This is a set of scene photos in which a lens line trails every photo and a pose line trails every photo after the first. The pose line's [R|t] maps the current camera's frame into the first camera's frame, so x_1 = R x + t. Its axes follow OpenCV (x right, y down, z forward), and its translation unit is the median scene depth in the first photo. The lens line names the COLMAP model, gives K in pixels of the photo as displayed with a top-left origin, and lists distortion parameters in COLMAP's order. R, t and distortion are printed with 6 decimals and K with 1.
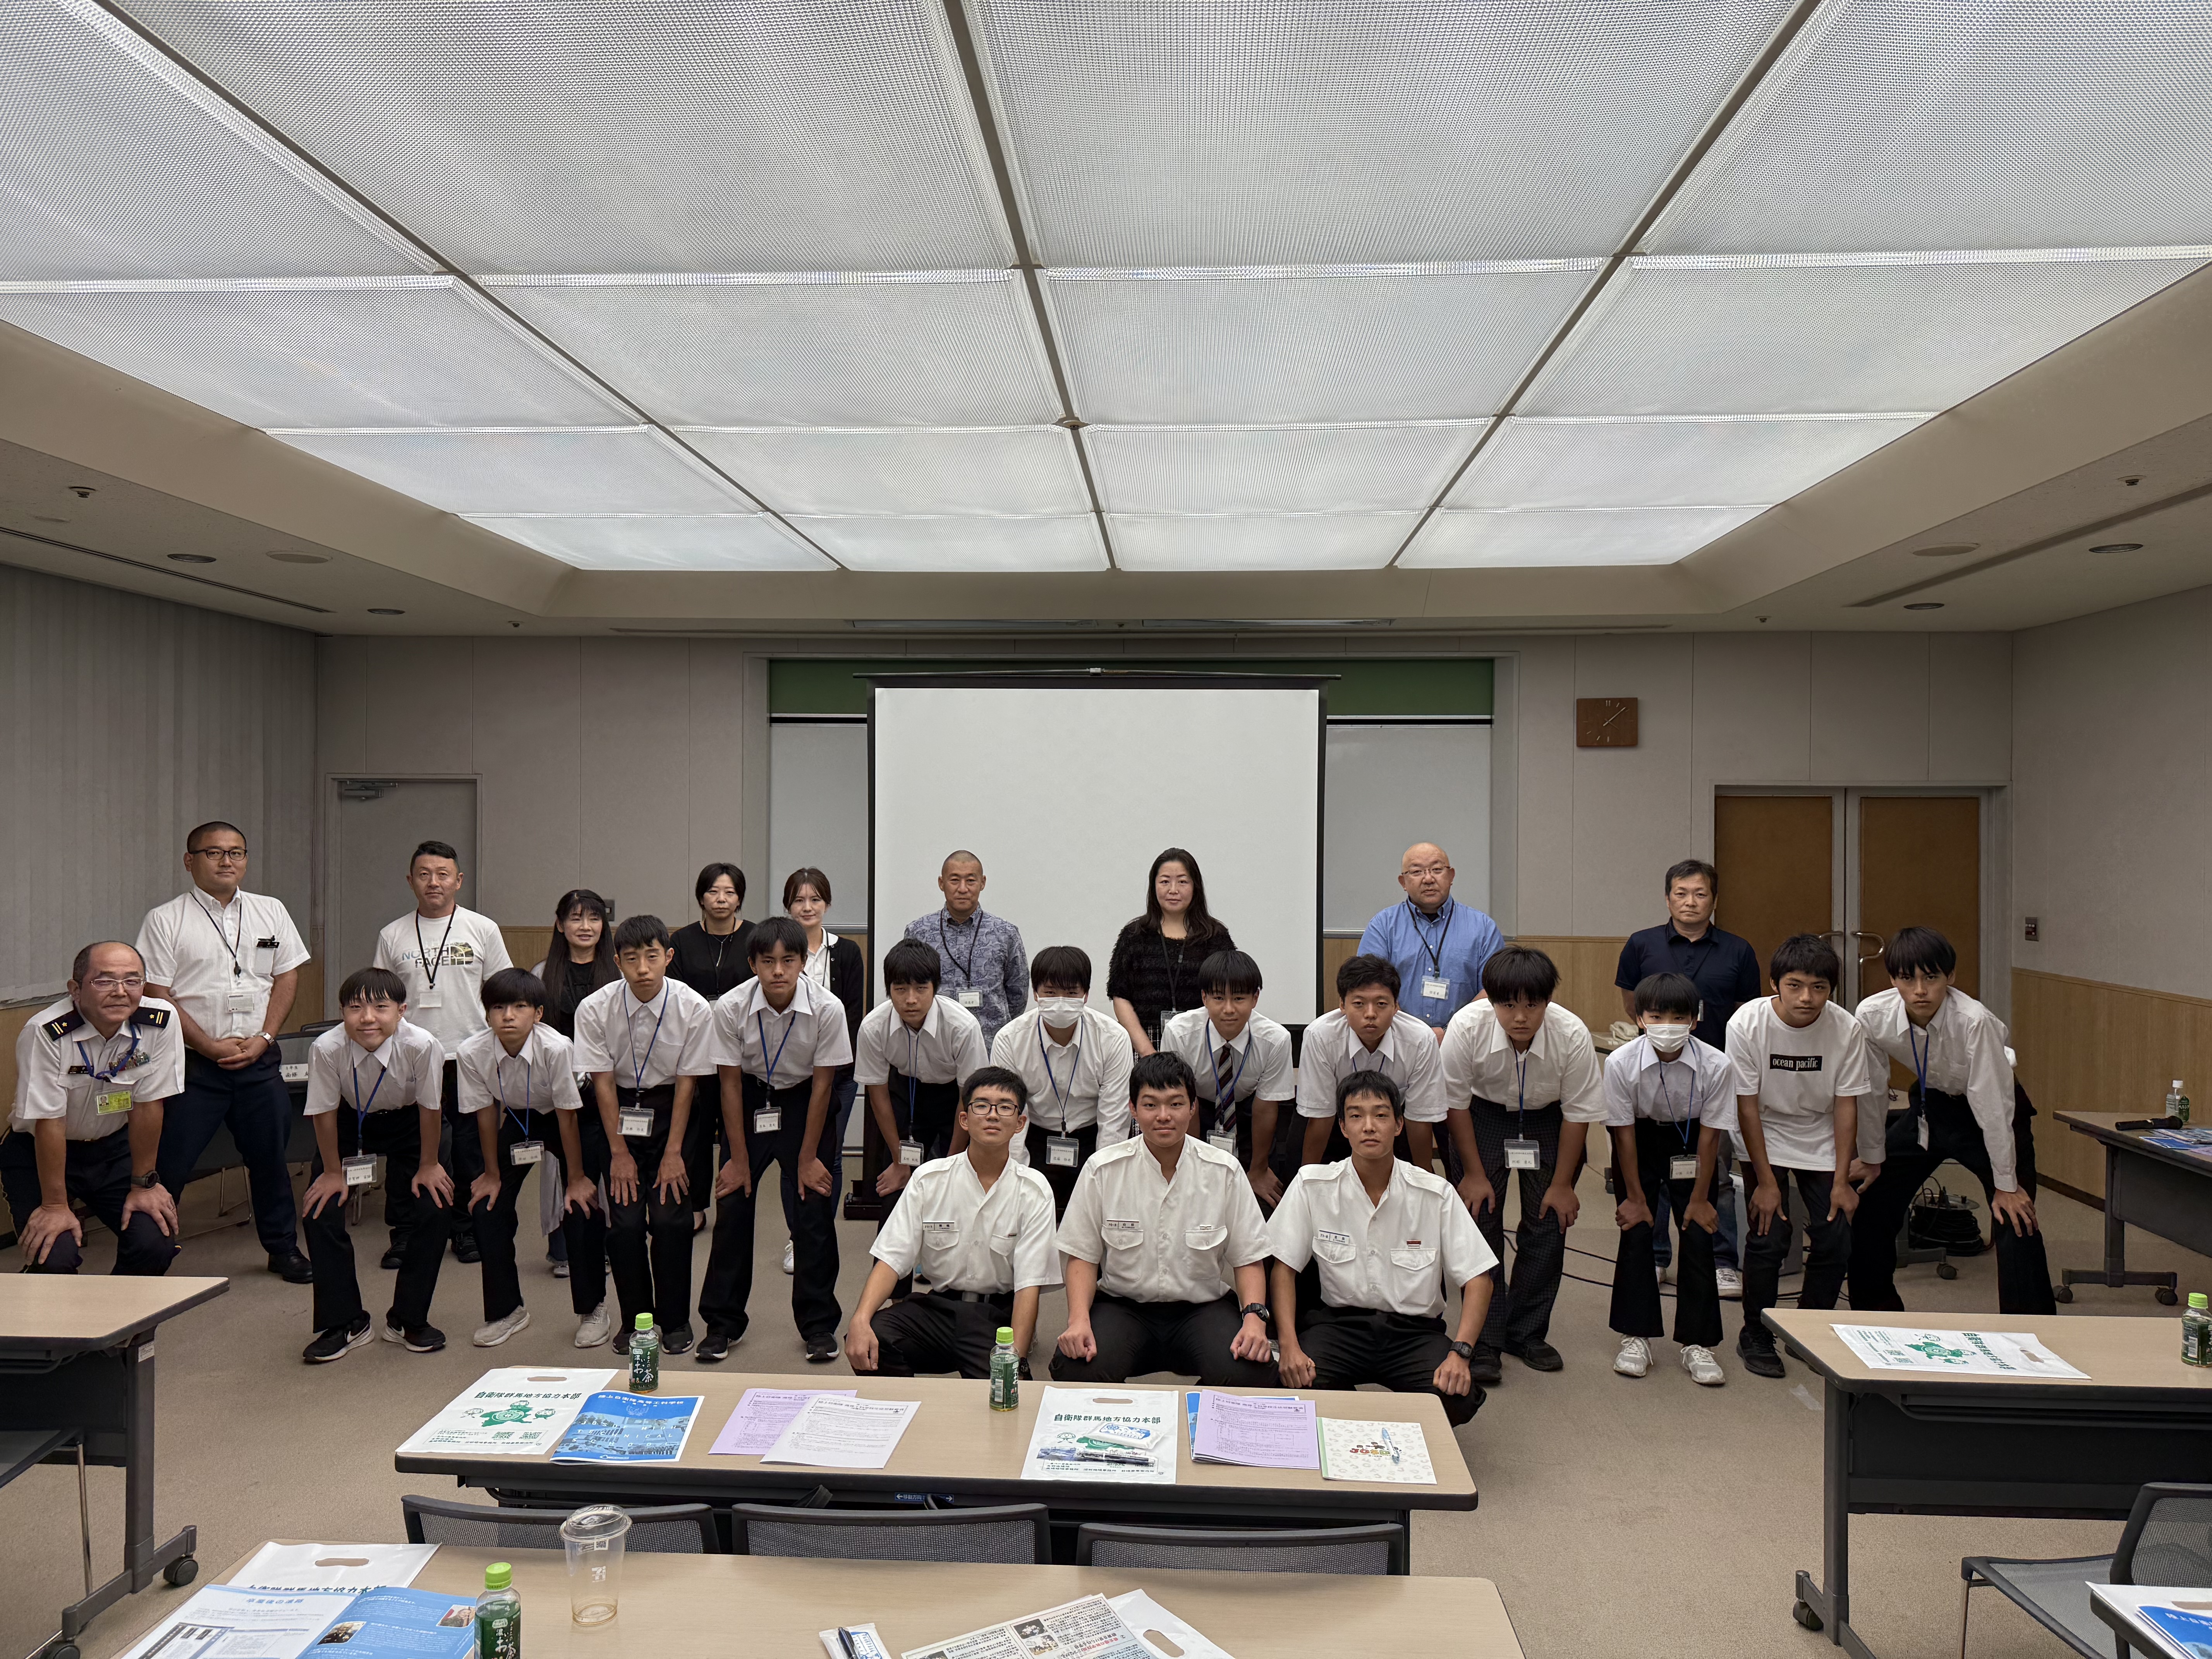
lens RADIAL K [[1519.1, 0, 1106.0], [0, 1519.1, 829.5], [0, 0, 1]] dist [0.120070, -0.001459]
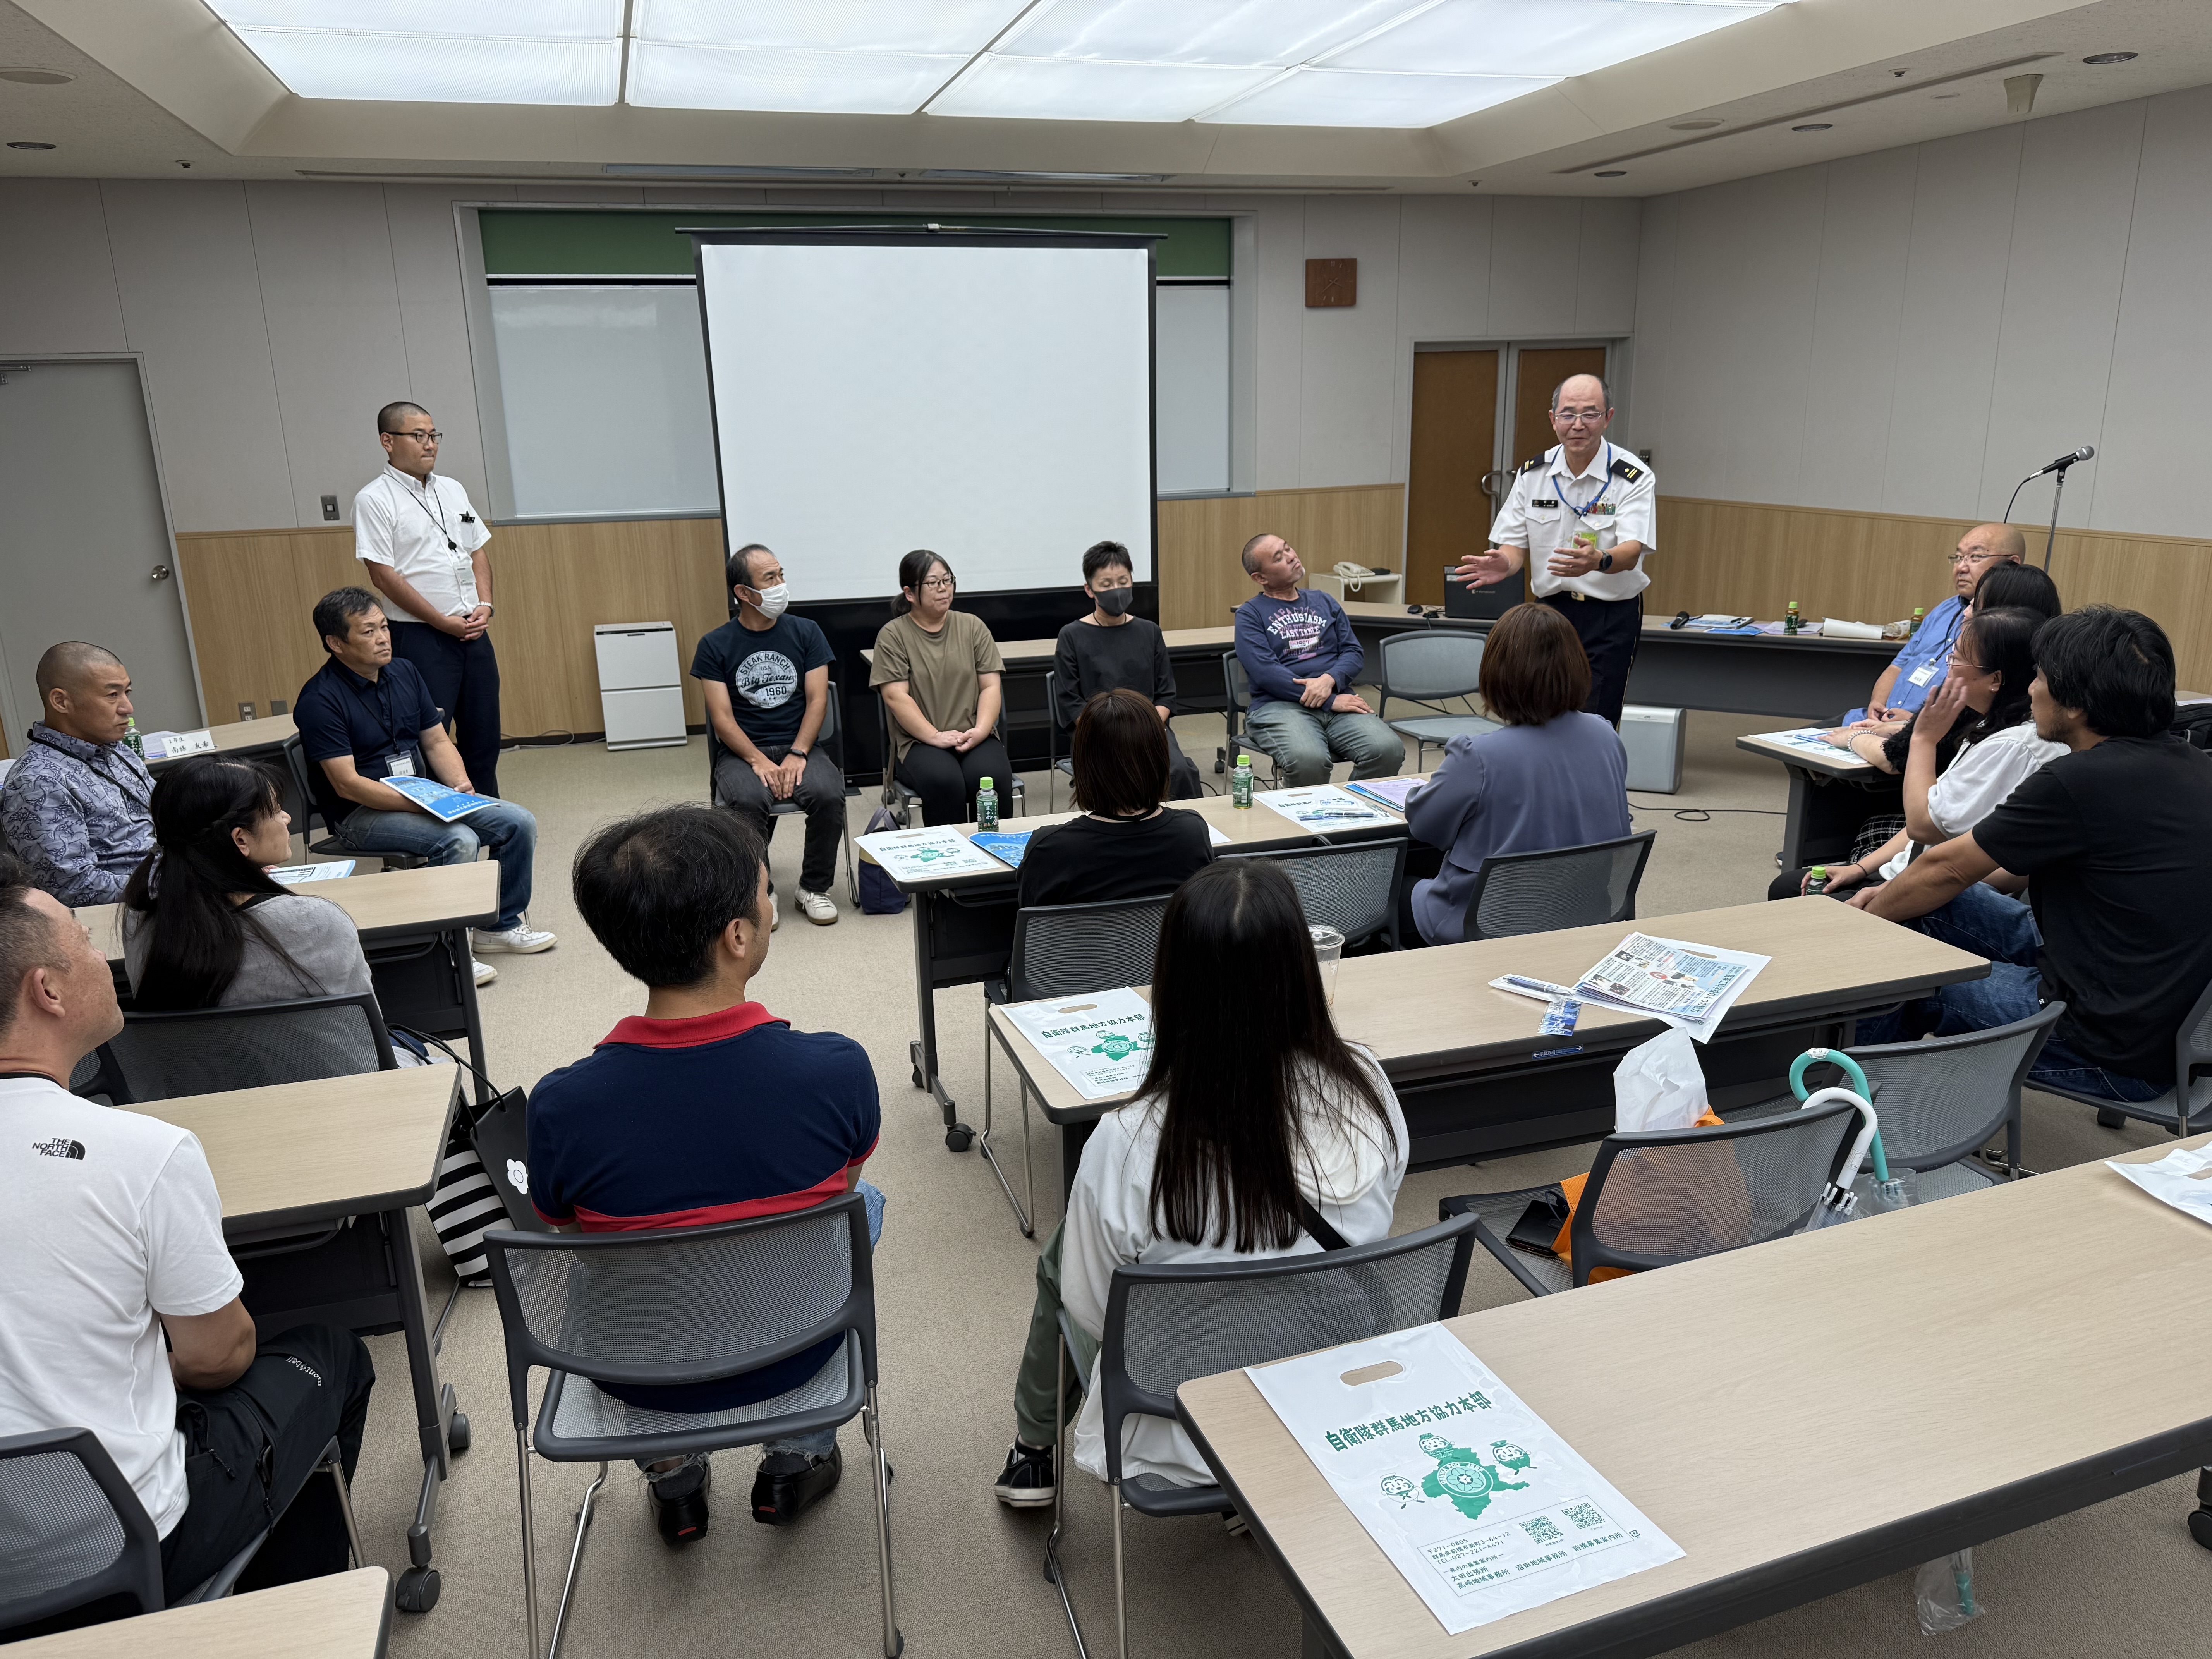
lens RADIAL K [[1579.7, 0, 1094.5], [0, 1579.7, 828.7], [0, 0, 1]] dist [0.036095, -0.035812]
pose [[0.941164, -0.114343, 0.318019, -0.230983], [0.028890, 0.964800, 0.261392, 0.004547], [-0.336713, -0.236826, 0.911339, -0.049059]]
